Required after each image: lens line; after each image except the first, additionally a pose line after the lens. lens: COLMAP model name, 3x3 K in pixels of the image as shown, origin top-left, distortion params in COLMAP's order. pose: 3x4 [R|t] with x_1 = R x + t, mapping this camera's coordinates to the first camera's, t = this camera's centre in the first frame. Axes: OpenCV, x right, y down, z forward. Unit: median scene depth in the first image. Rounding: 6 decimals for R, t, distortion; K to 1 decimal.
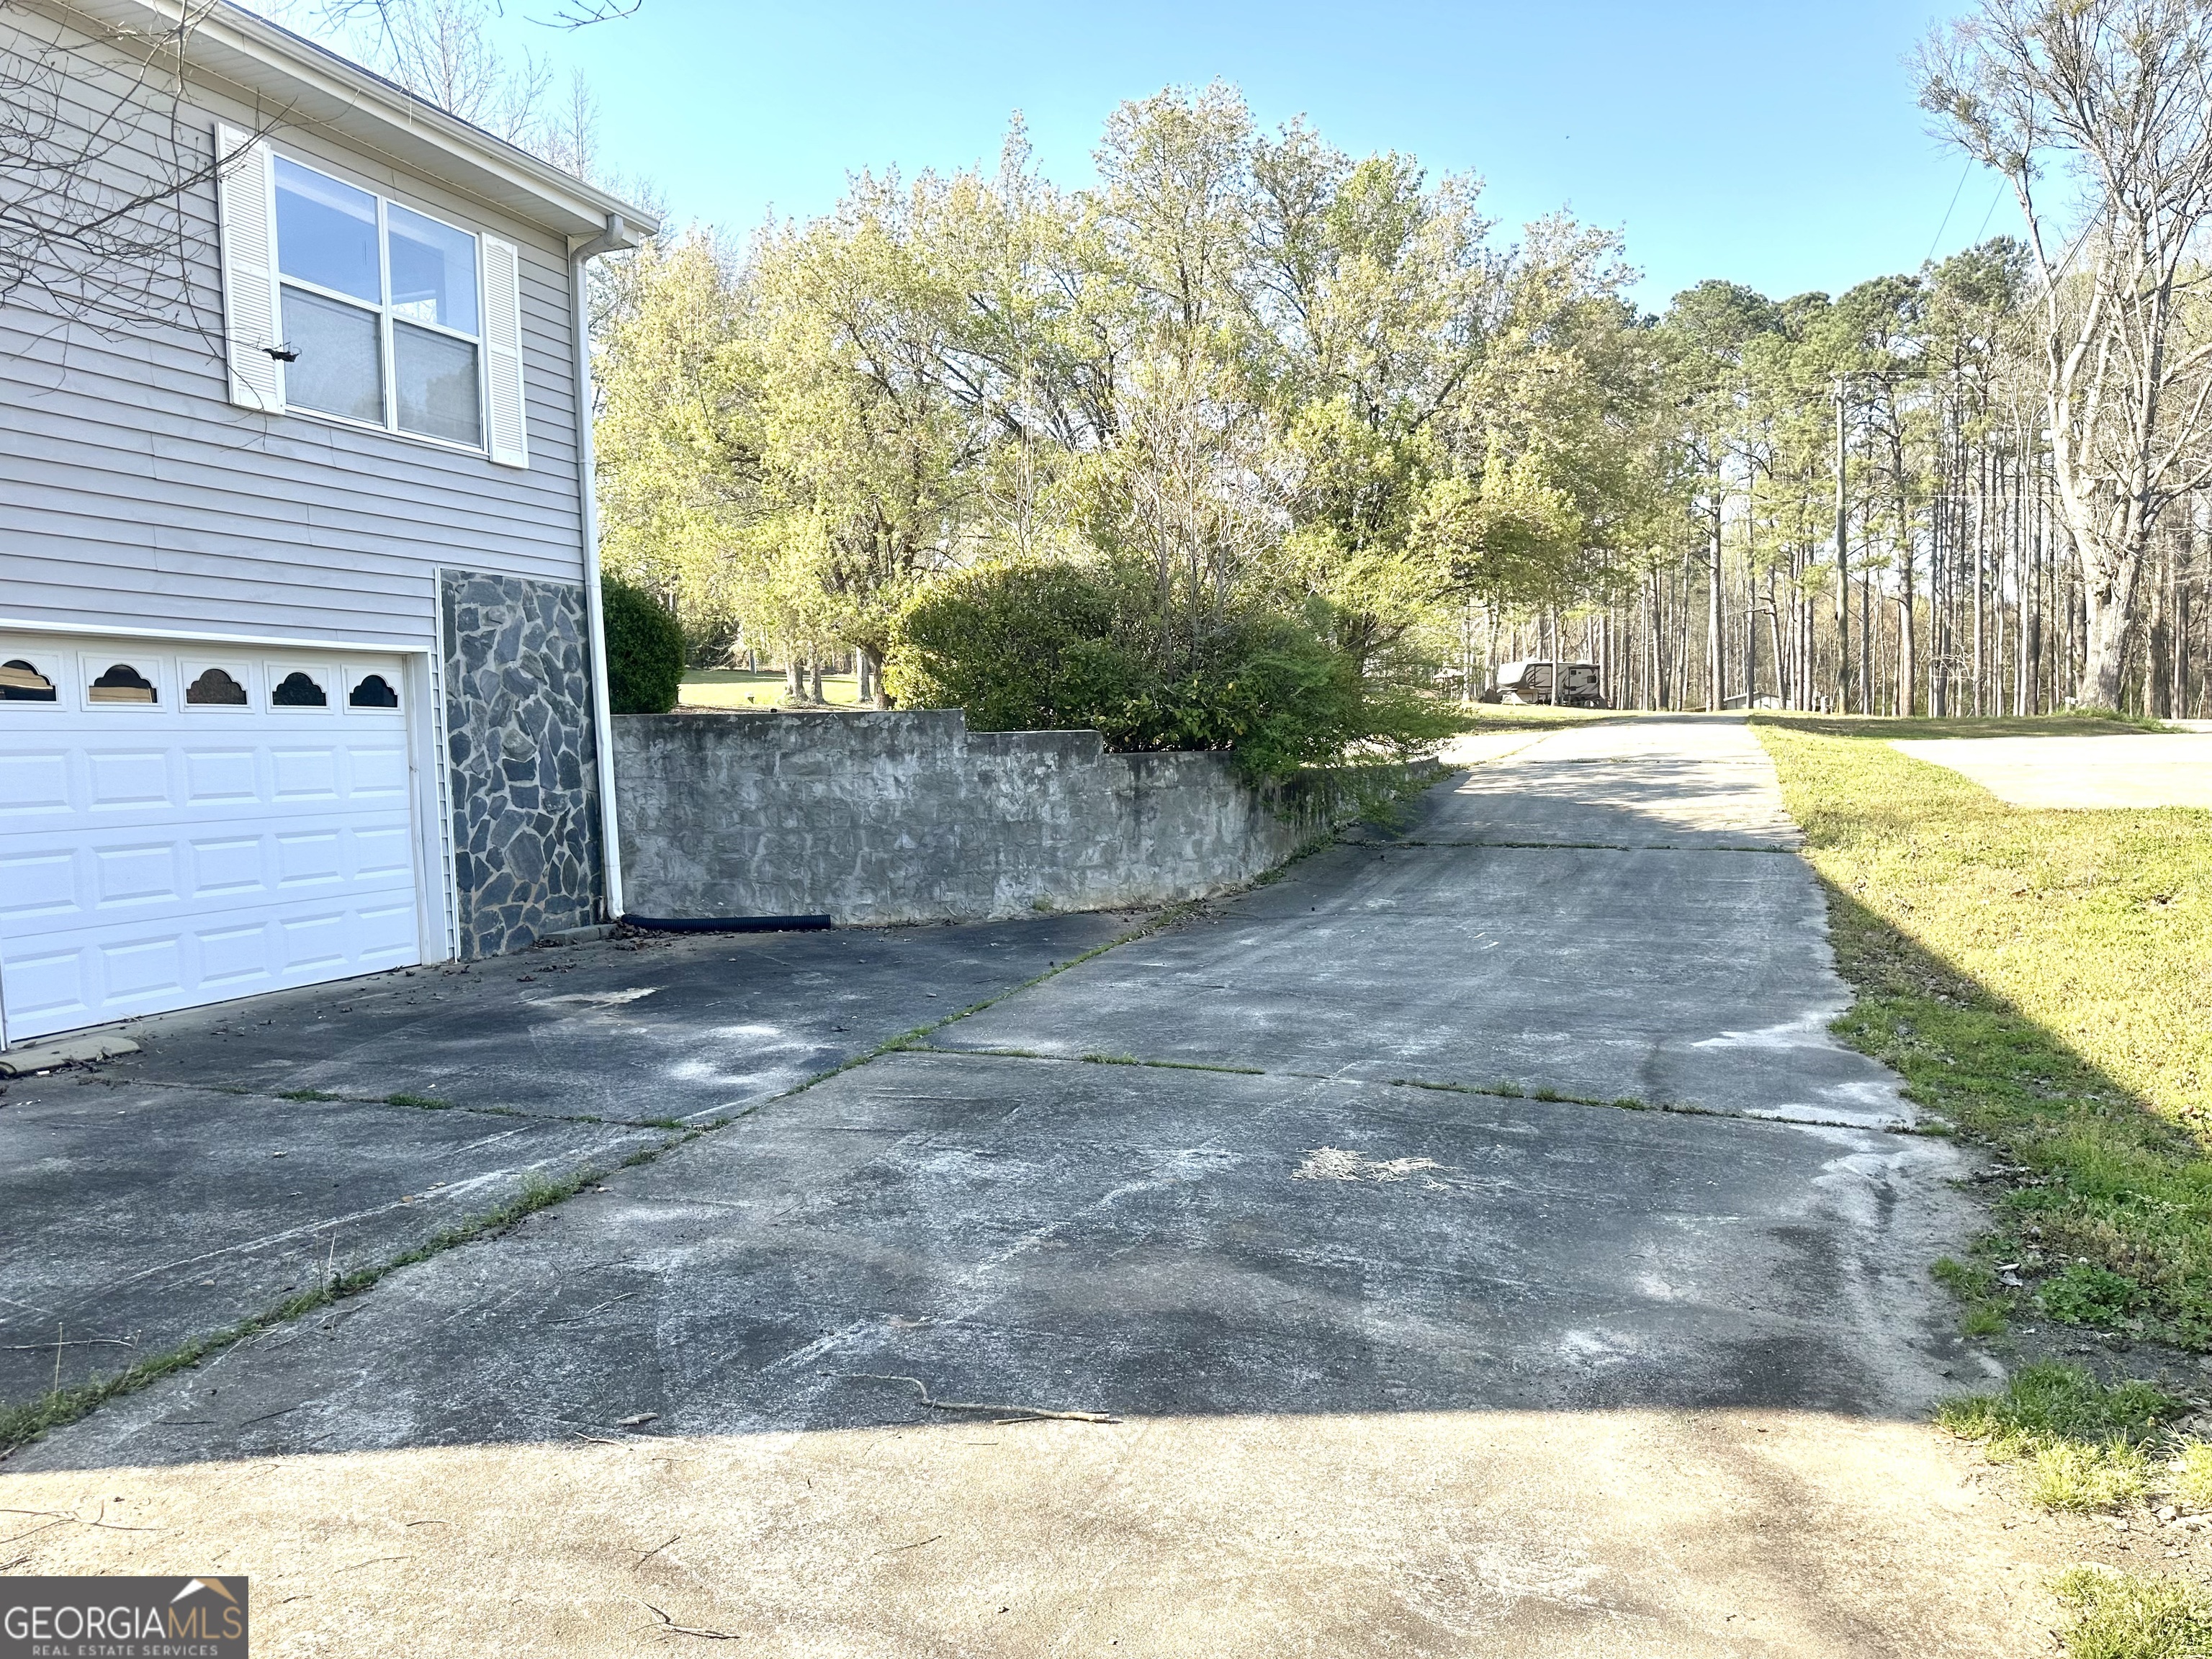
lens RADIAL K [[1558.4, 0, 1110.2], [0, 1558.4, 842.8], [0, 0, 1]] dist [0.069497, -0.107864]
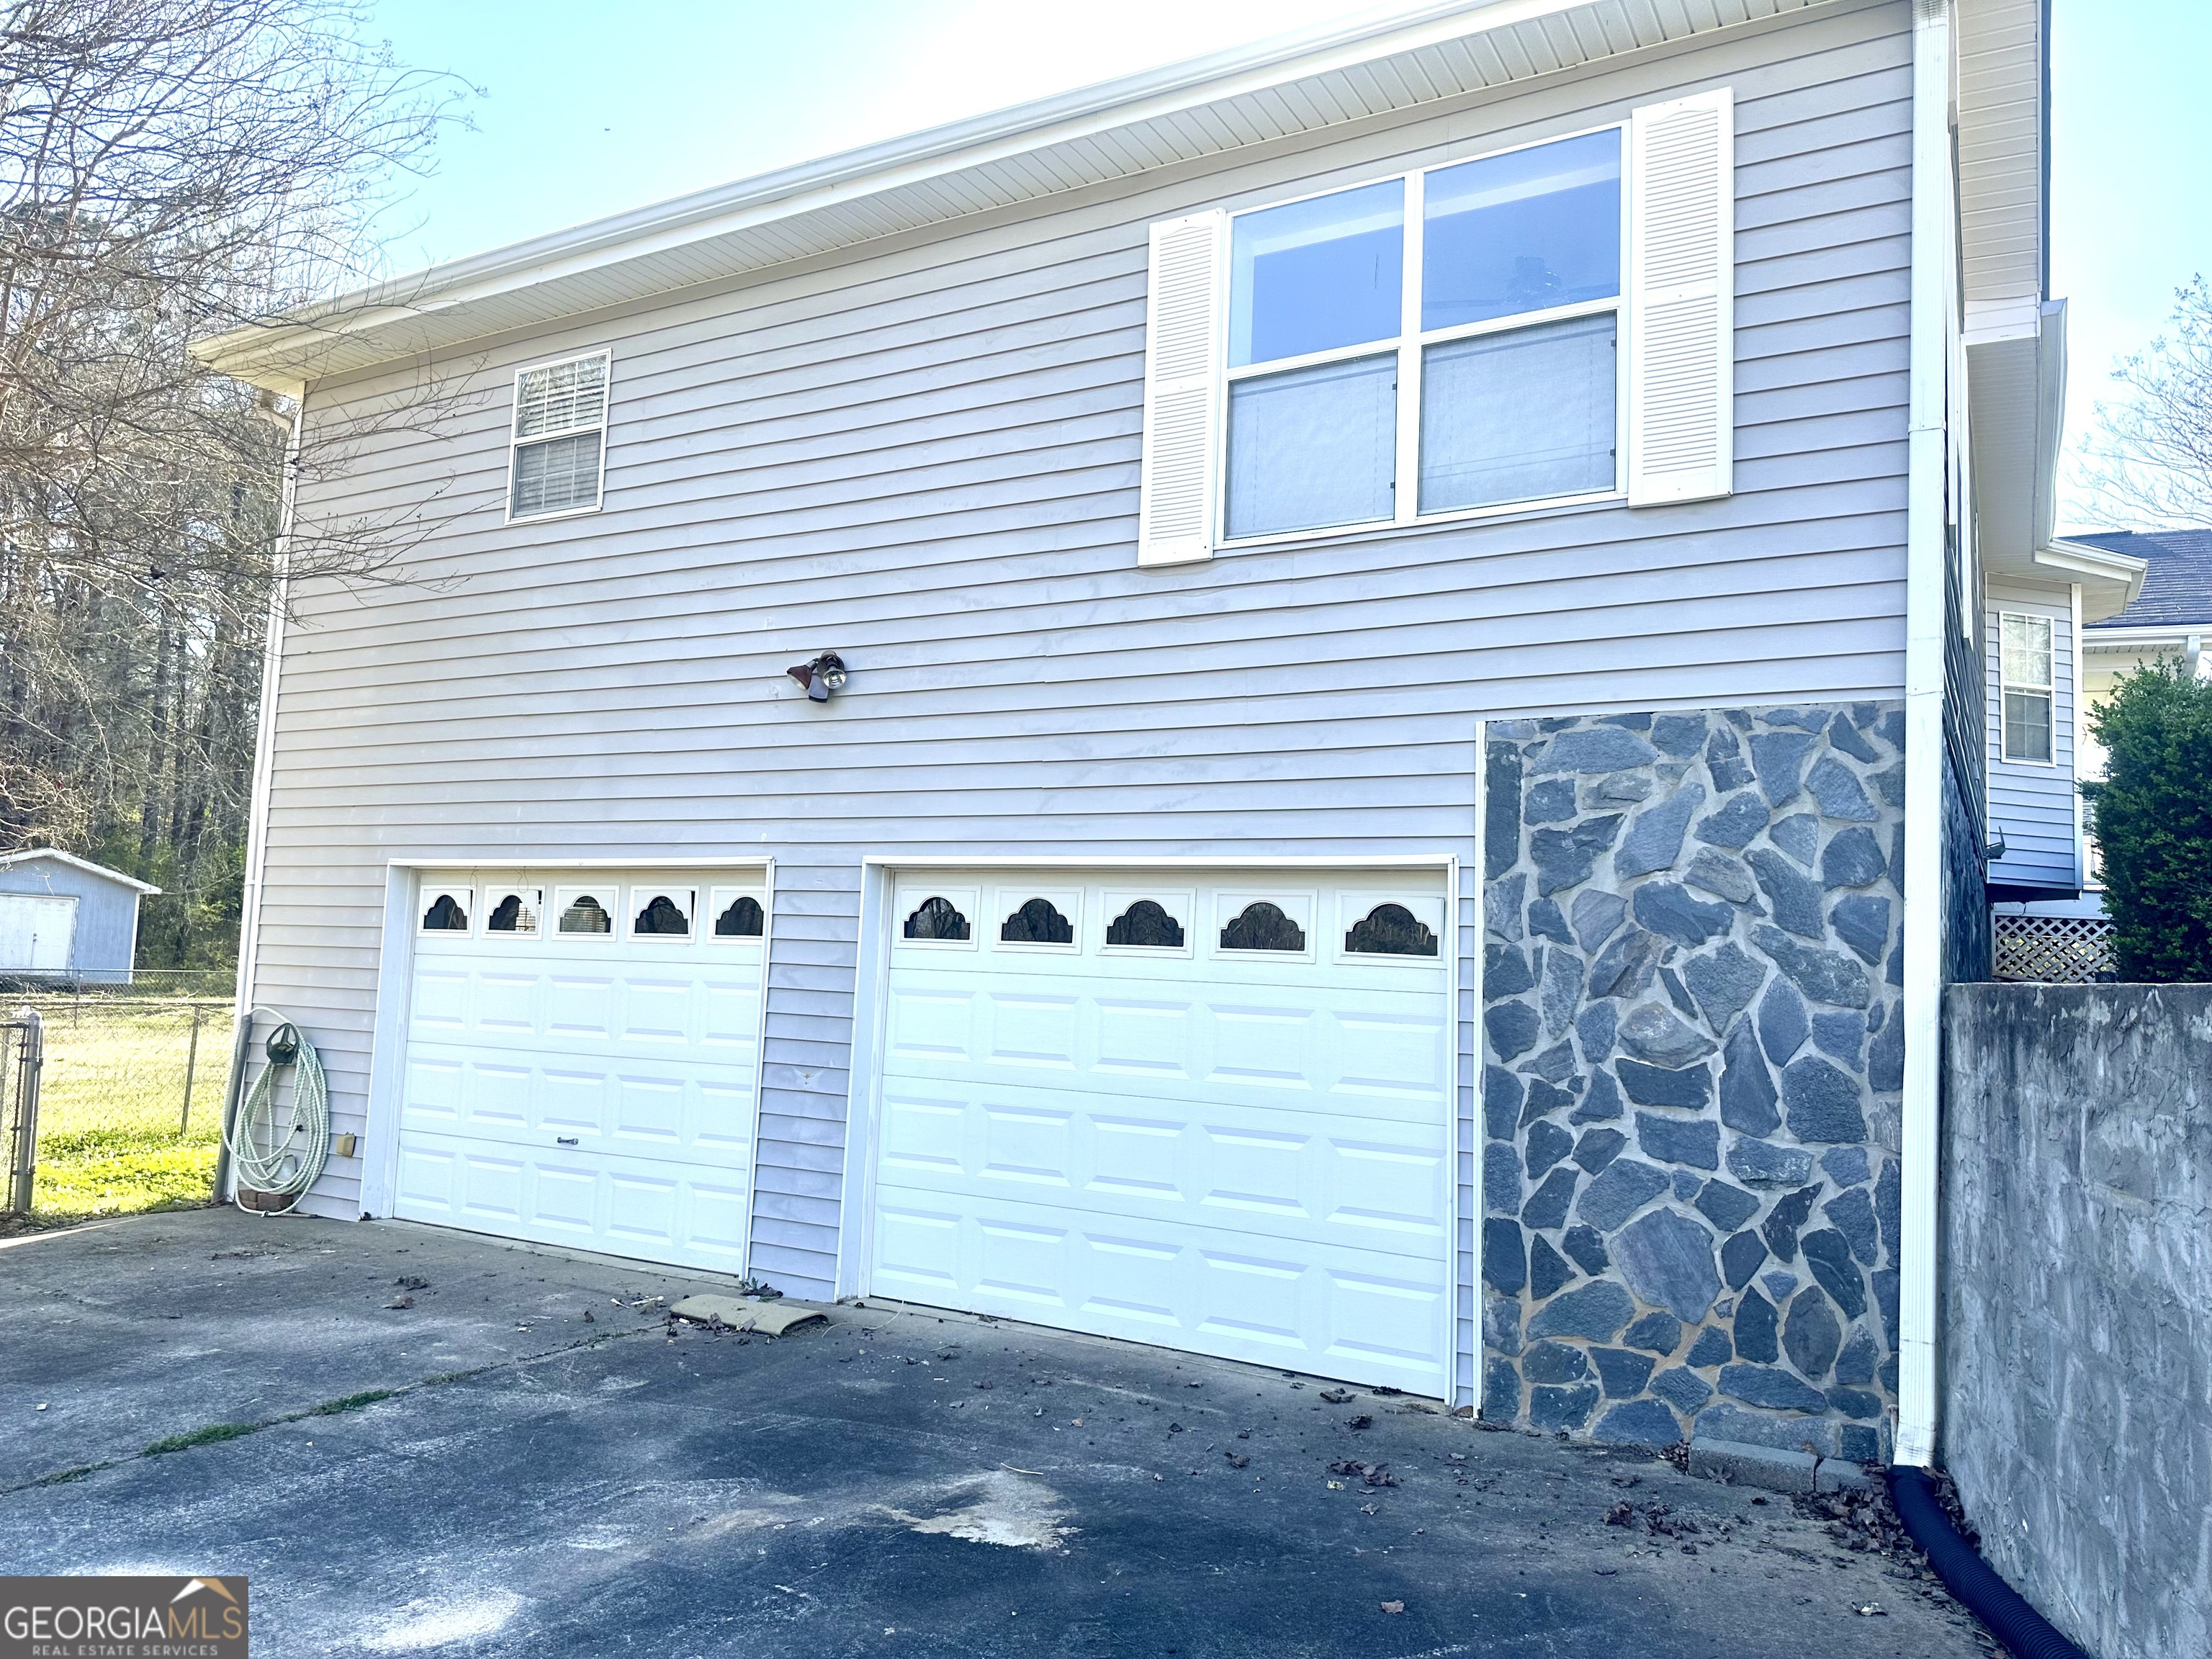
lens RADIAL K [[1558.4, 0, 1110.2], [0, 1558.4, 842.8], [0, 0, 1]] dist [0.069497, -0.107864]
pose [[-0.183821, -0.073956, -0.980174, 0.160308], [-0.107847, 0.992663, -0.054673, -0.078485], [0.977026, 0.095658, -0.190448, 0.935078]]
